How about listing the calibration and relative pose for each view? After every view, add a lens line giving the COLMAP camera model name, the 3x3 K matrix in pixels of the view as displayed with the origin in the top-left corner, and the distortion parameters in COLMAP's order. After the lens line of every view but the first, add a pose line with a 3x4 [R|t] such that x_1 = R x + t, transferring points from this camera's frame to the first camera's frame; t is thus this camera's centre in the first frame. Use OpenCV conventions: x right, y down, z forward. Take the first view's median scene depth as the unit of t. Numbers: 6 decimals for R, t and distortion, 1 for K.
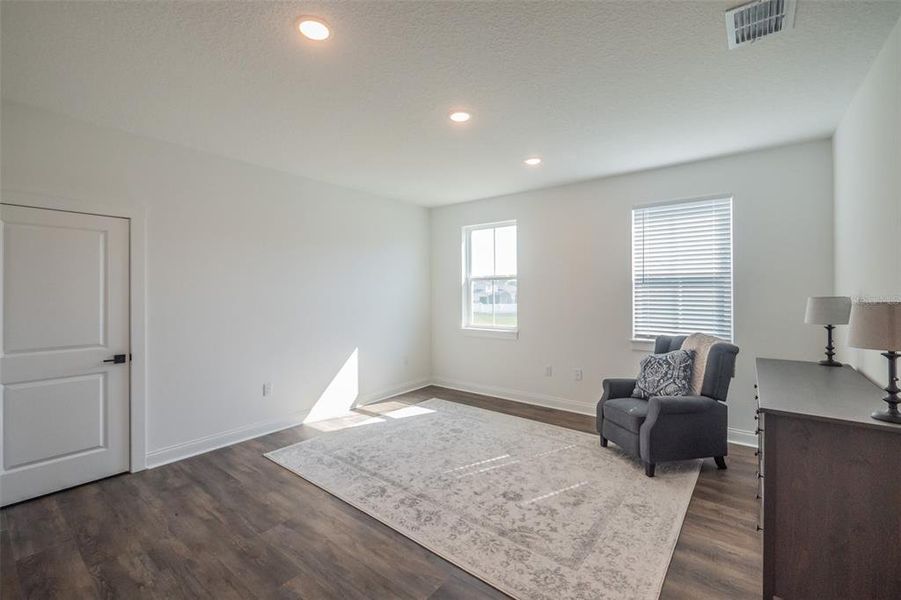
lens RADIAL K [[383.9, 0, 446.7], [0, 383.9, 297.2], [0, 0, 1]] dist [-0.002630, 0.000072]
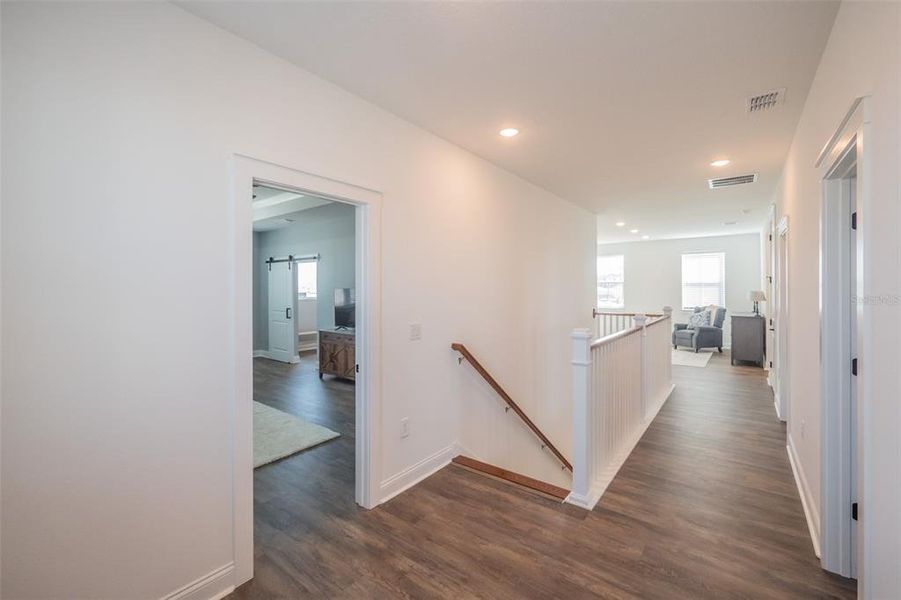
lens RADIAL K [[383.9, 0, 448.9], [0, 383.9, 291.5], [0, 0, 1]] dist [-0.002630, 0.000072]
pose [[0.999912, -0.004581, 0.012446, -1.306153], [0.004547, 0.999986, 0.002757, -0.015075], [-0.012459, -0.002700, 0.999919, -1.782919]]
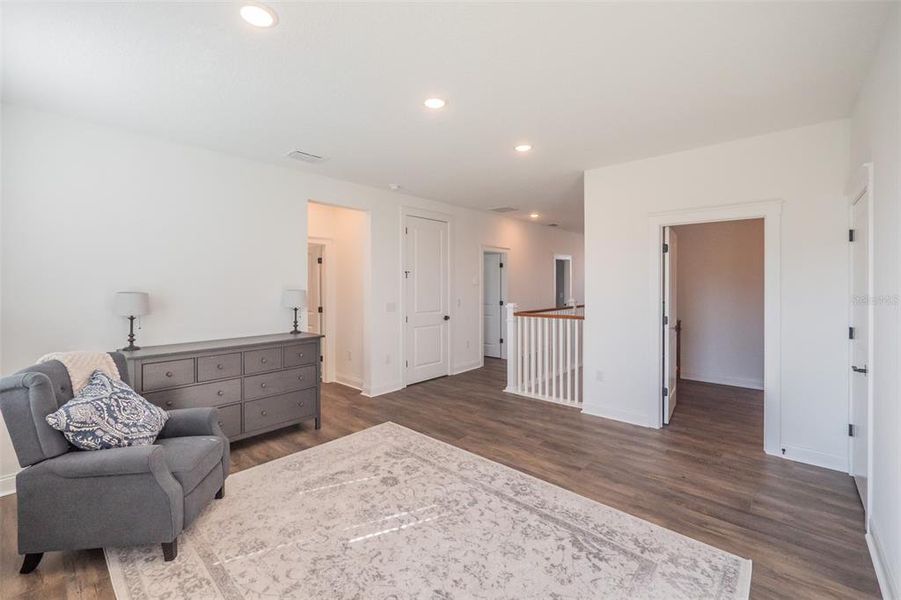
lens RADIAL K [[383.9, 0, 449.6], [0, 383.9, 292.7], [0, 0, 1]] dist [-0.002630, 0.000072]
pose [[-0.998237, 0.002848, 0.059287, -0.052632], [0.005223, 0.999189, 0.039936, -0.037631], [-0.059125, 0.040175, -0.997442, 1.838368]]
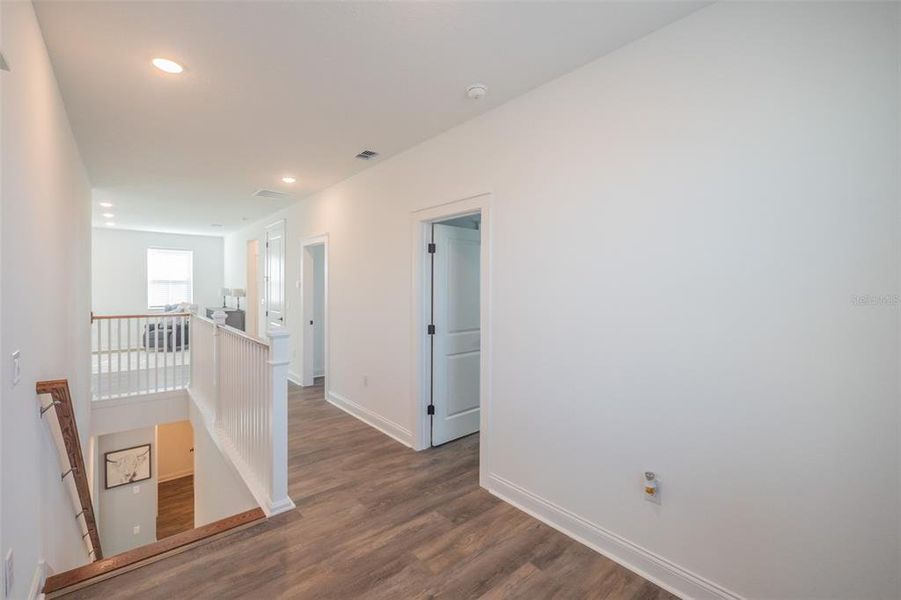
lens RADIAL K [[383.9, 0, 443.3], [0, 383.9, 290.1], [0, 0, 1]] dist [-0.002630, 0.000072]
pose [[0.205915, -0.010131, 0.978517, -1.727458], [0.002310, 0.999949, 0.009866, -0.012937], [-0.978567, 0.000229, 0.205928, -1.438853]]
